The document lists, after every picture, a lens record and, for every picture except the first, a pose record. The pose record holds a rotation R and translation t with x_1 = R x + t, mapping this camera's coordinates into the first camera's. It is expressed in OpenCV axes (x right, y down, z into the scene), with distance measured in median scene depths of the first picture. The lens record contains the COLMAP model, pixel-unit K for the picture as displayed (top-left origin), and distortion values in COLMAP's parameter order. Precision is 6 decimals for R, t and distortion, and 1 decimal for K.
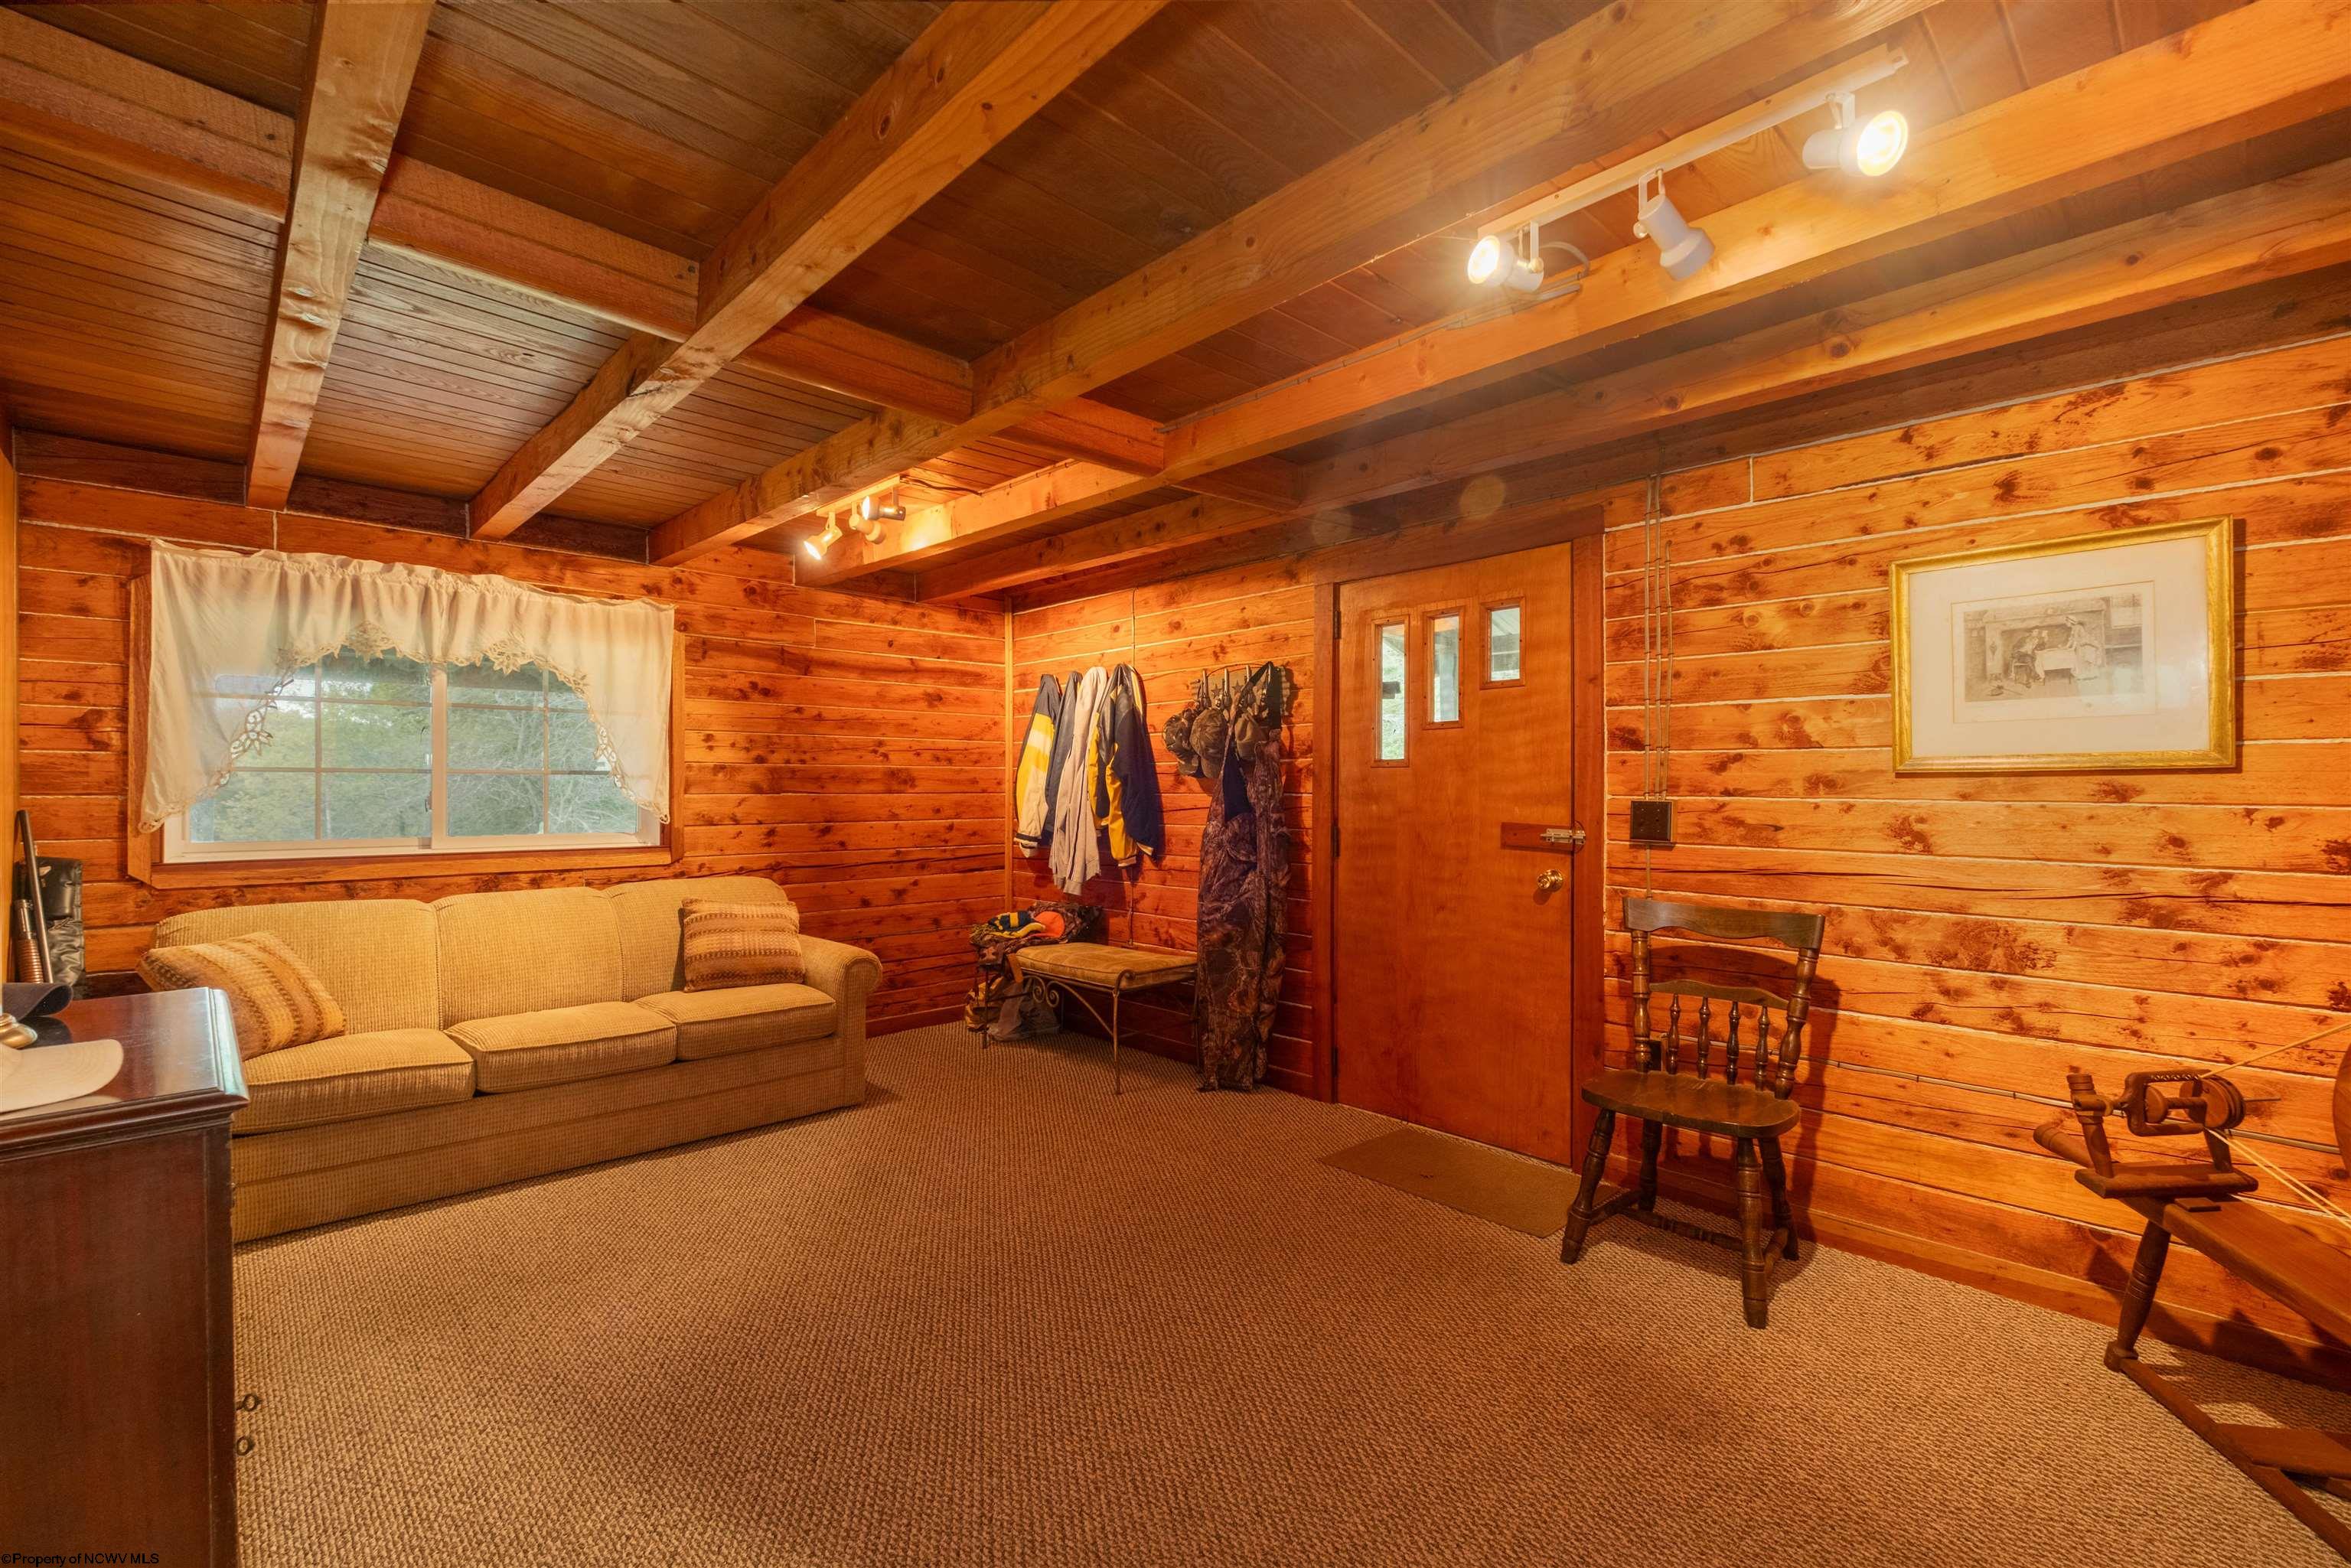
lens RADIAL K [[1033.3, 0, 1175.3], [0, 1033.3, 765.9], [0, 0, 1]] dist [-0.001142, -0.005718]
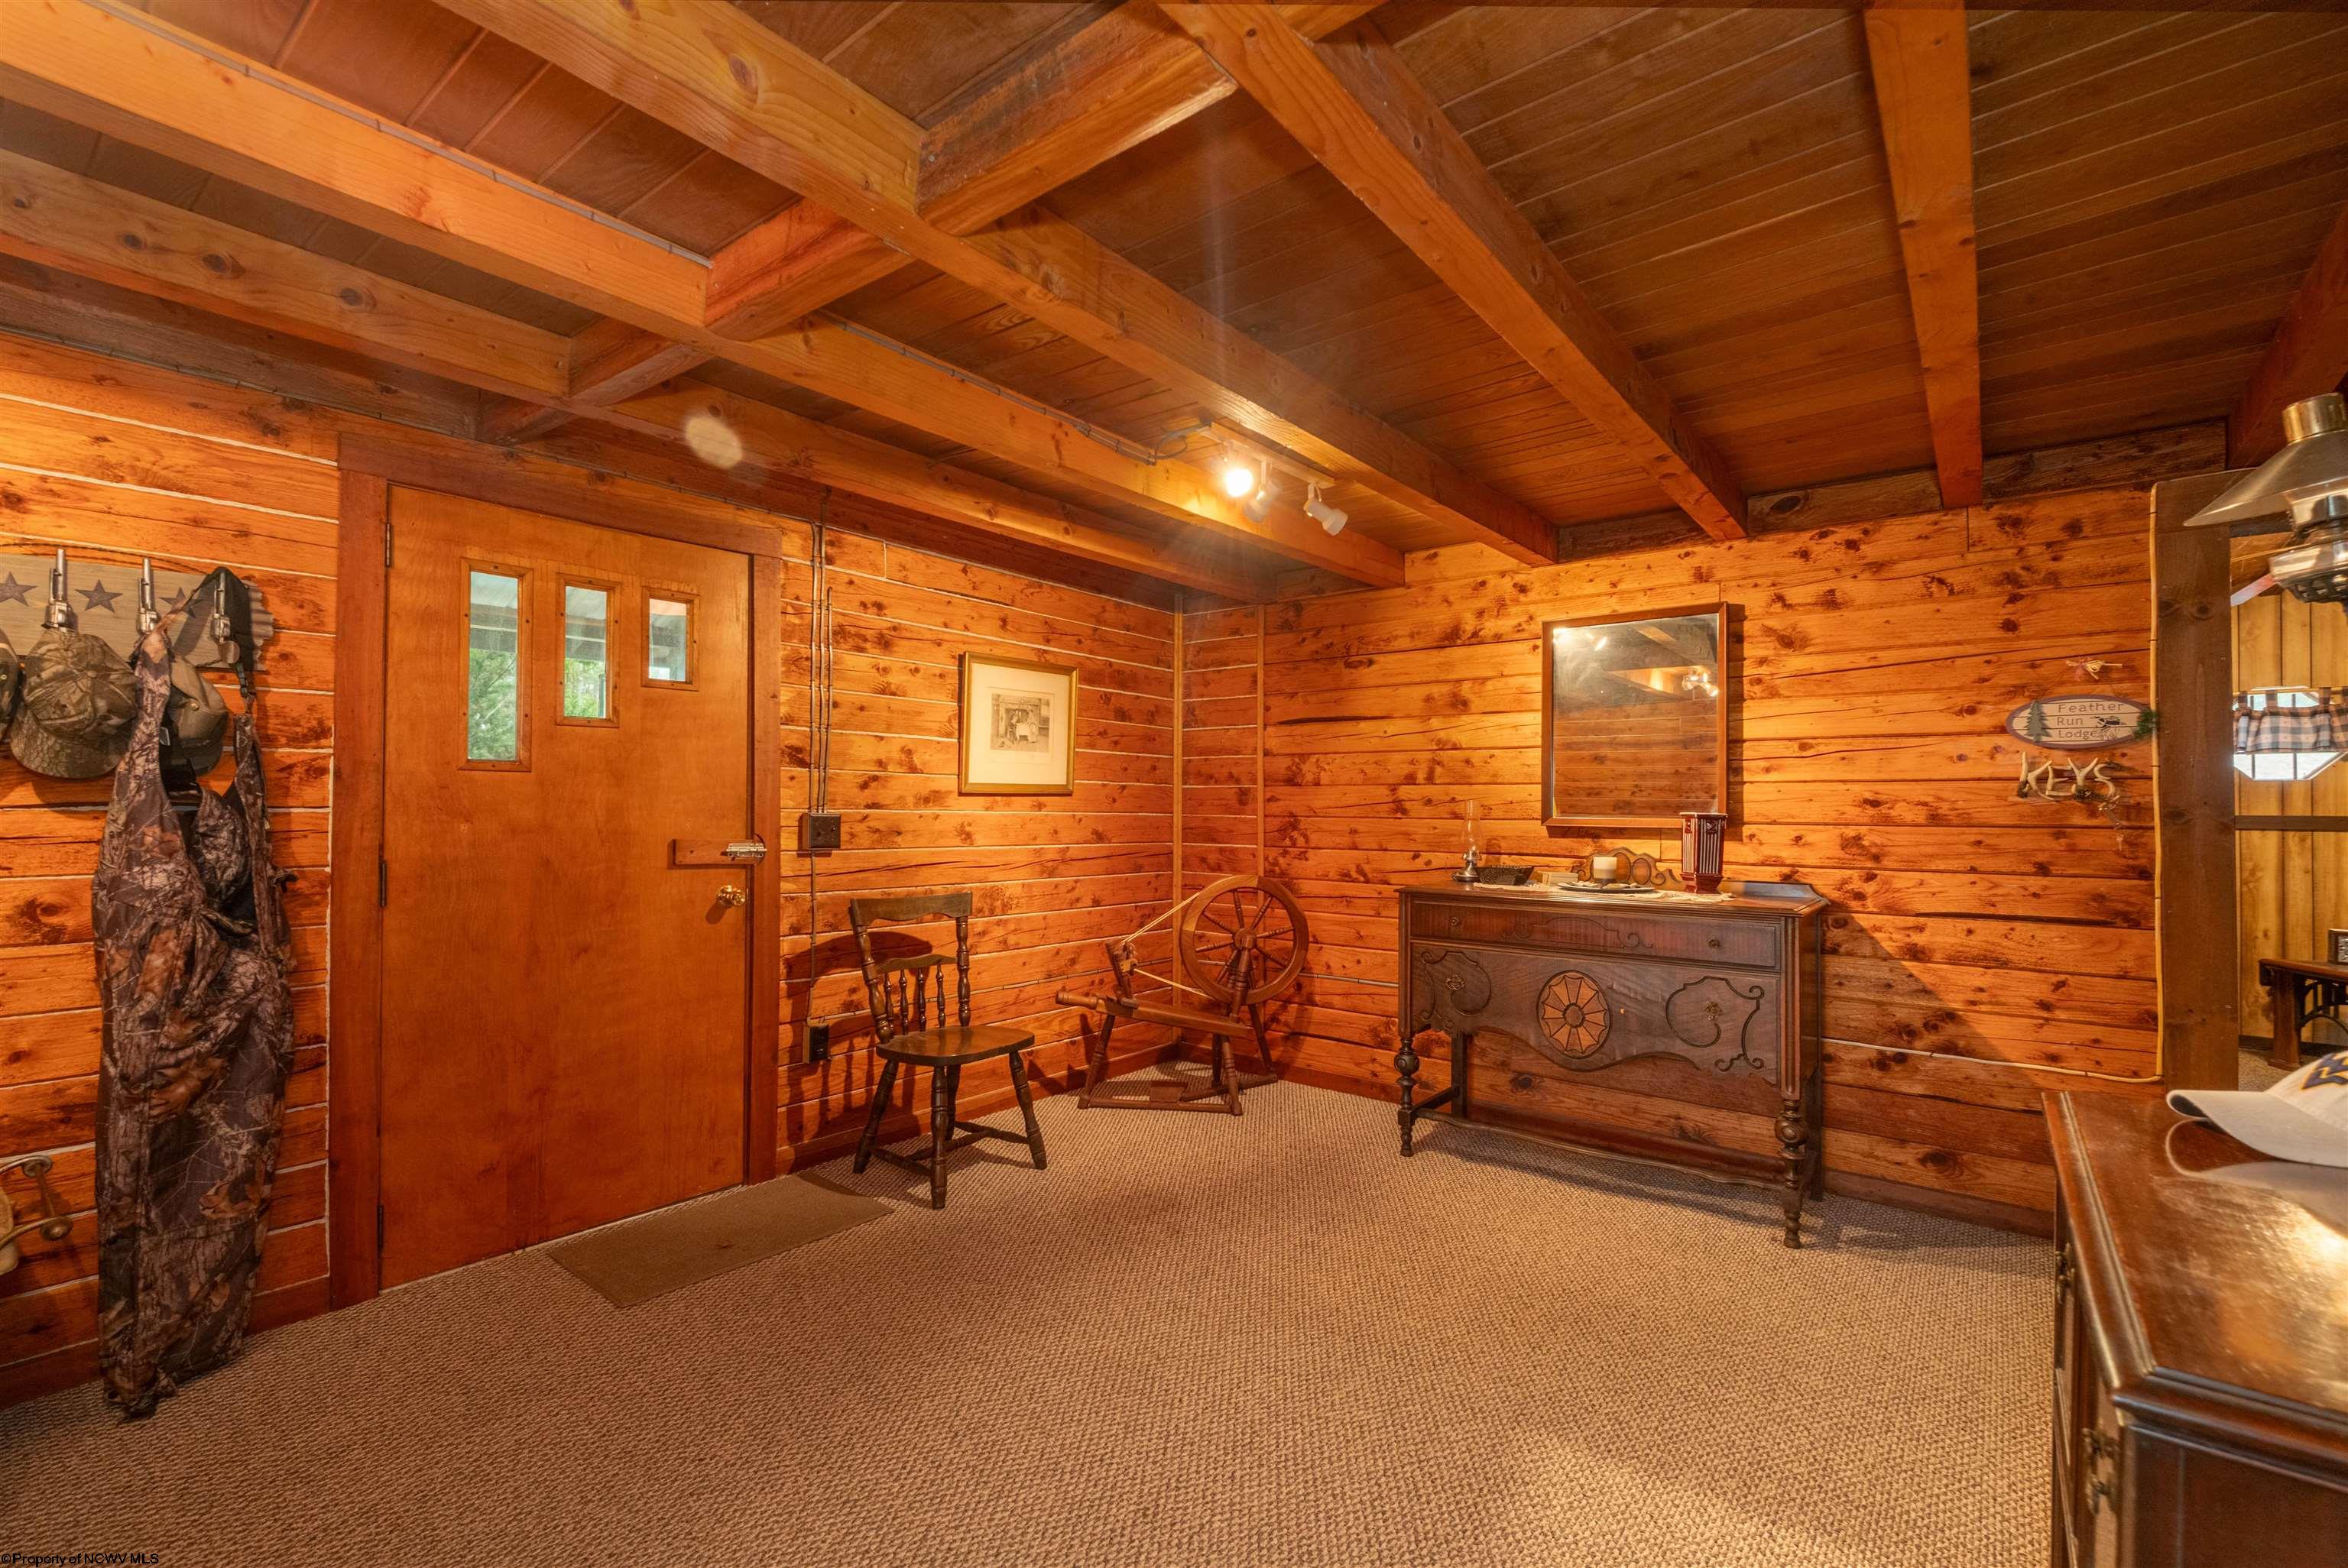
lens RADIAL K [[1031.9, 0, 1173.8], [0, 1031.9, 766.0], [0, 0, 1]] dist [-0.001142, -0.005718]
pose [[-0.150052, 0.034236, 0.988085, -0.725695], [-0.029866, 0.998787, -0.039142, 0.014788], [-0.988227, -0.035384, -0.148848, 0.809439]]
